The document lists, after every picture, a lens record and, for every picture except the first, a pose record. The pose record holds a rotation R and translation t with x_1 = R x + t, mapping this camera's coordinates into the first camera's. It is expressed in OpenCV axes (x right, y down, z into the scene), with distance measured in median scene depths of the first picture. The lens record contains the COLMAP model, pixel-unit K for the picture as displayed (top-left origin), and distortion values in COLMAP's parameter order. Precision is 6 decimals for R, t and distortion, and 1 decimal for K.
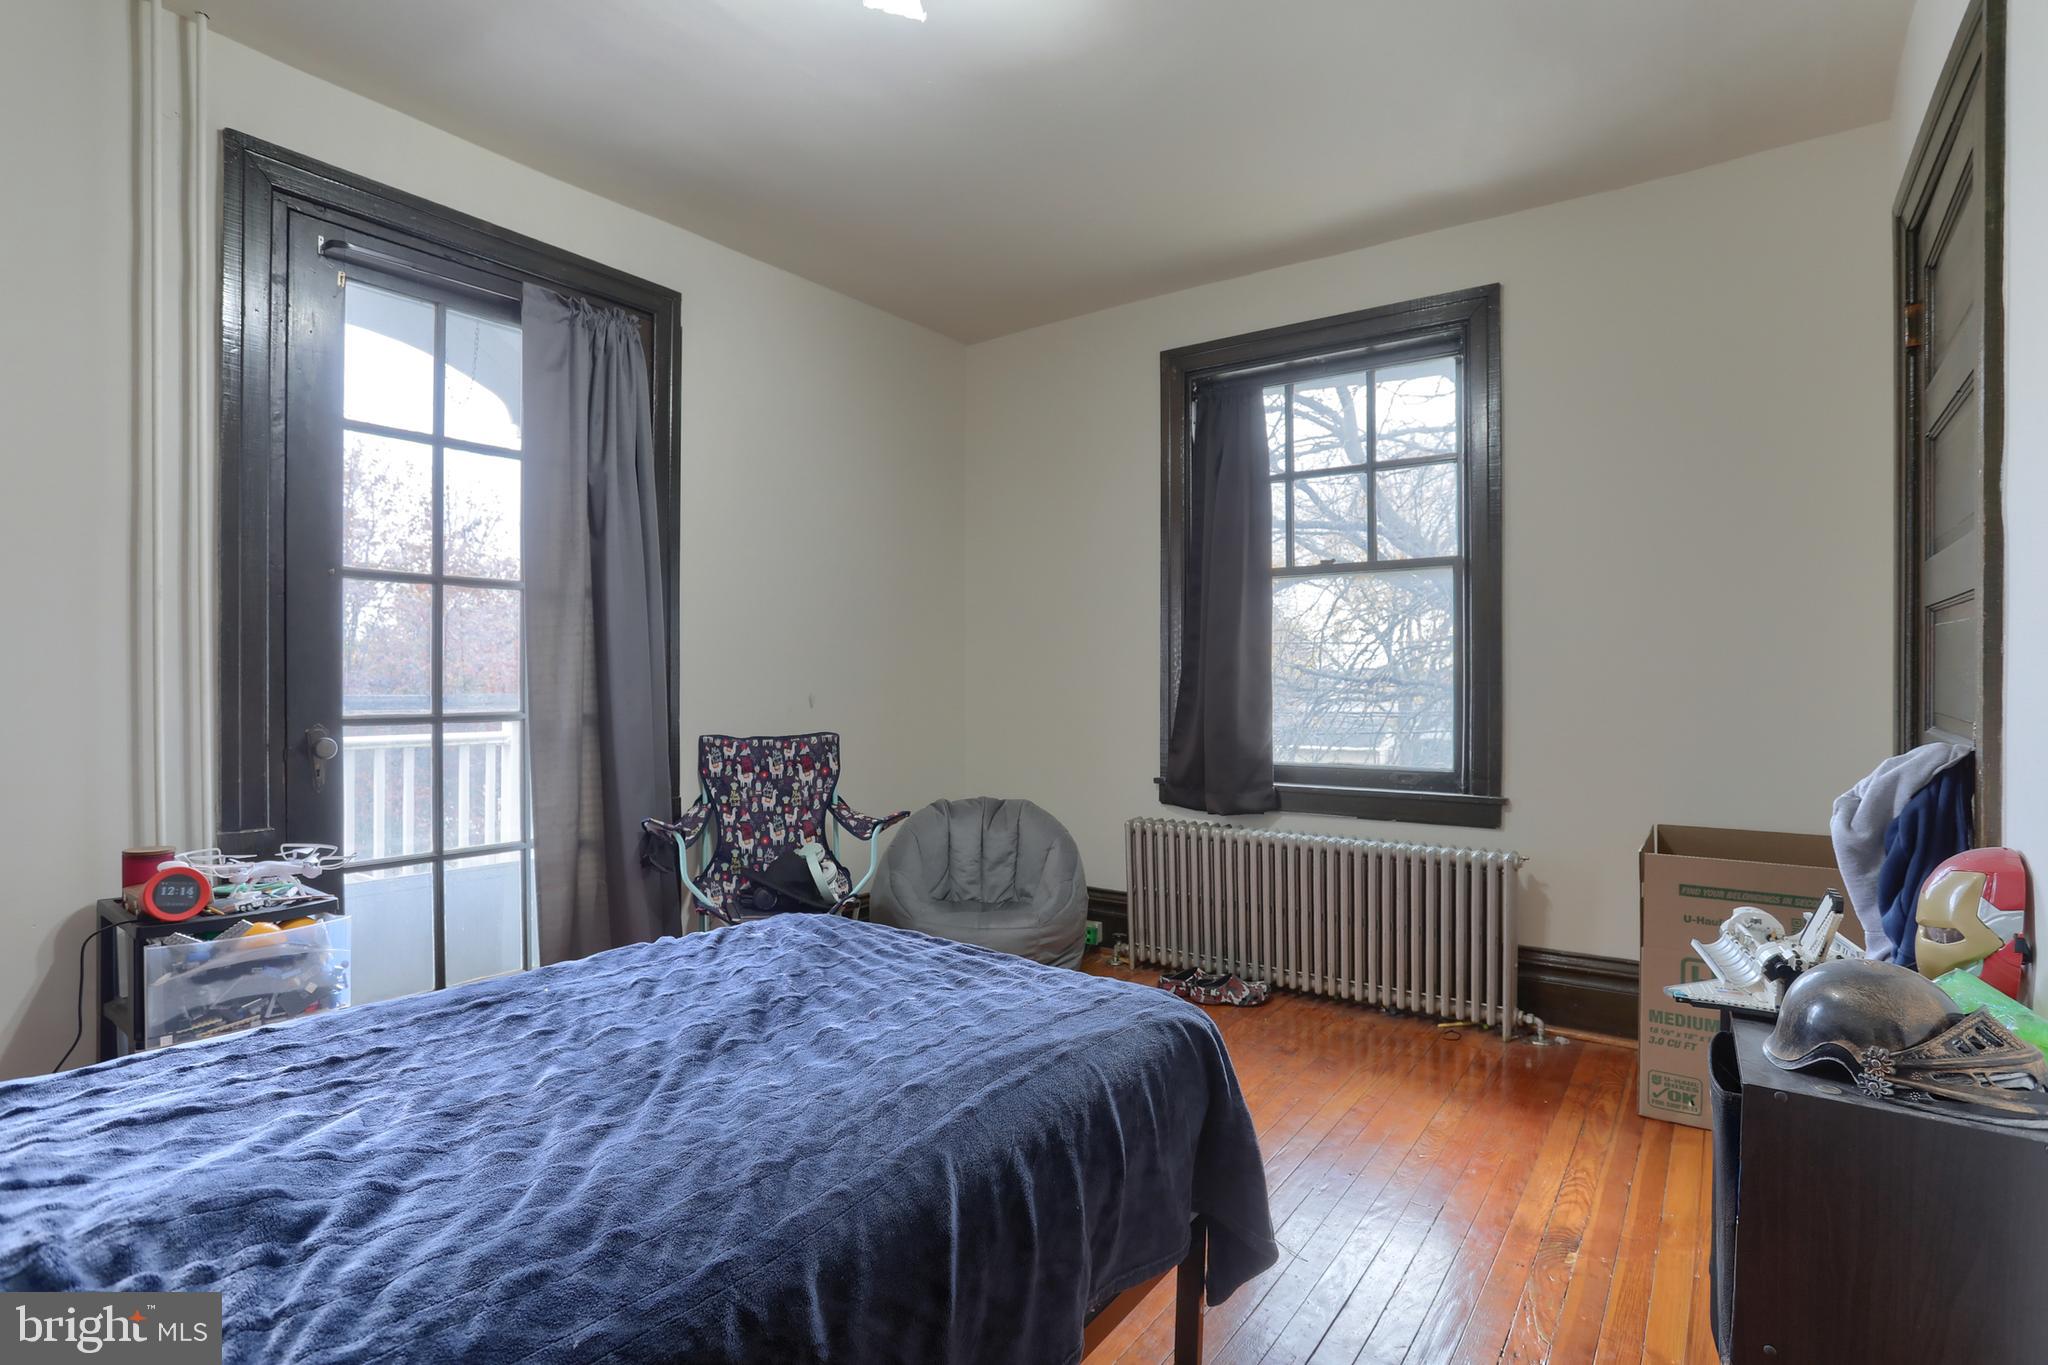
lens RADIAL K [[1020.3, 0, 1024.0], [0, 1020.3, 682.5], [0, 0, 1]] dist [0.000219, 0.000053]
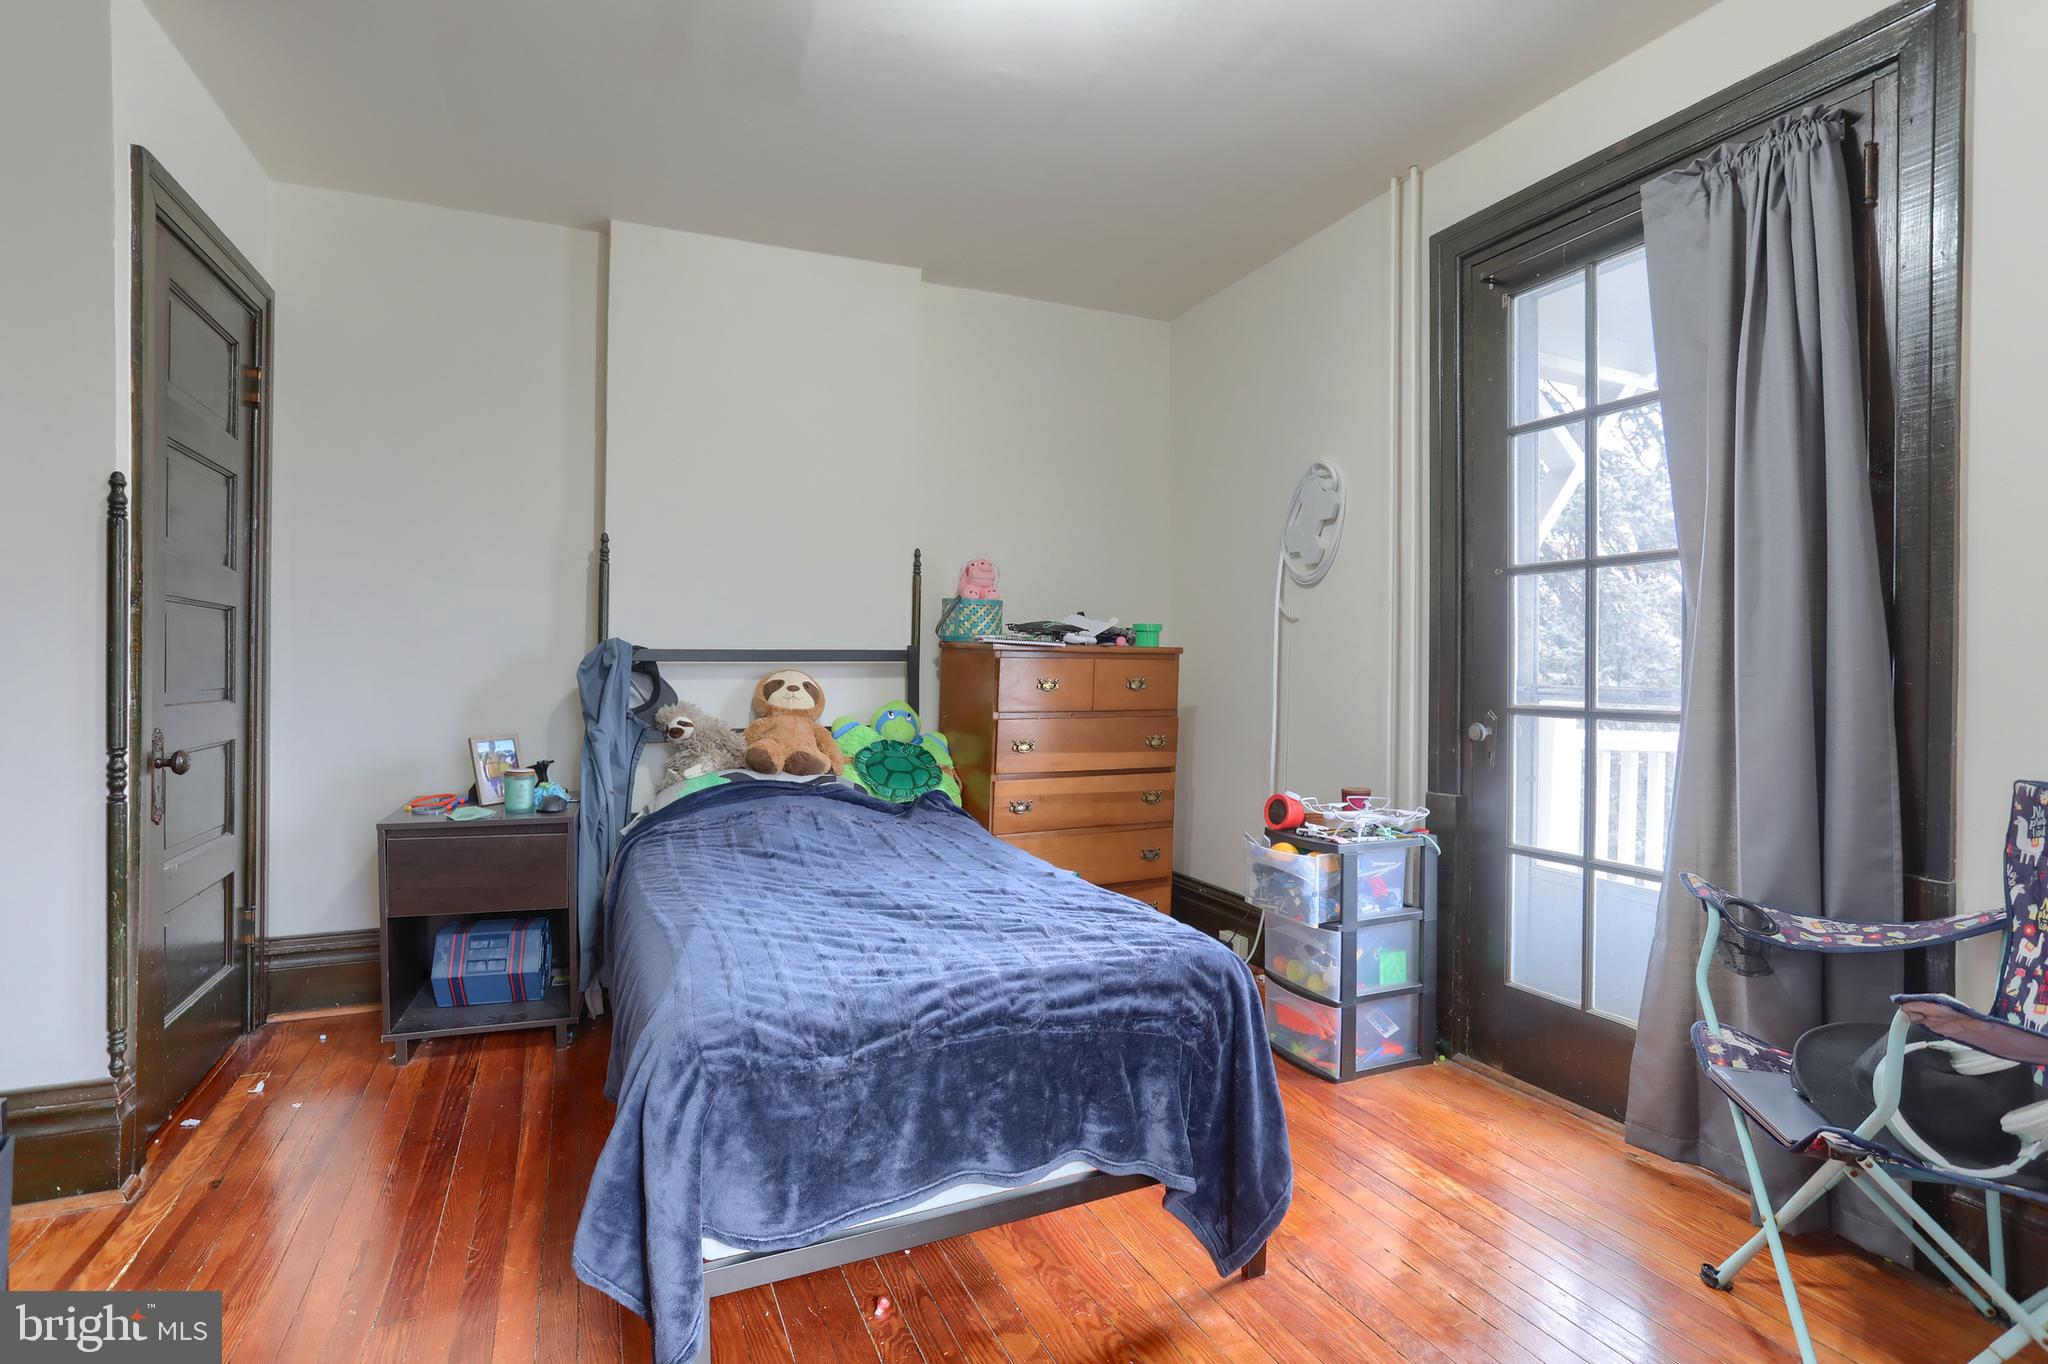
lens RADIAL K [[1020.3, 0, 1024.0], [0, 1020.3, 682.0], [0, 0, 1]] dist [0.000219, 0.000053]
pose [[-0.518202, 0.005808, -0.855239, 0.472822], [-0.007384, 0.999909, 0.011264, -0.000042], [0.855227, 0.012152, -0.518112, 1.016440]]
